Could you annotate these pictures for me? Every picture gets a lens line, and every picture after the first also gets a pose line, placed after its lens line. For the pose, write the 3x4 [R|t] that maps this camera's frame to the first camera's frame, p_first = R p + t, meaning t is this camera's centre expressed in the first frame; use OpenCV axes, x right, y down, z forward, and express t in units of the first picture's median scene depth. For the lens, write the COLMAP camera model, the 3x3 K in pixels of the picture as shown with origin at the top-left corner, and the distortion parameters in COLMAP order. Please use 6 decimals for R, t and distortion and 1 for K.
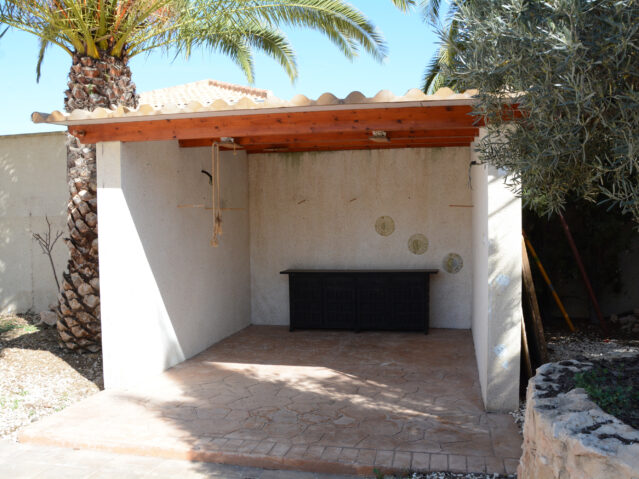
lens RADIAL K [[562.8, 0, 319.8], [0, 562.8, 238.8], [0, 0, 1]] dist [-0.143945, 0.090290]
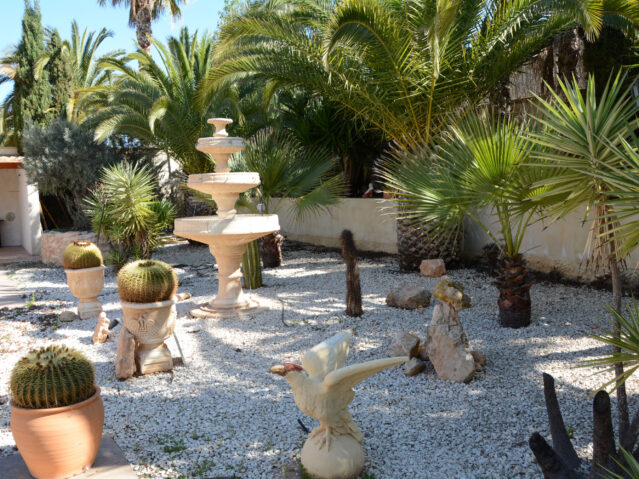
lens RADIAL K [[562.8, 0, 322.2], [0, 562.8, 241.8], [0, 0, 1]] dist [-0.143945, 0.090290]
pose [[0.689413, -0.100194, 0.717406, -0.784721], [0.055336, 0.994778, 0.085756, 0.046025], [-0.722252, -0.019422, 0.691357, -2.356173]]
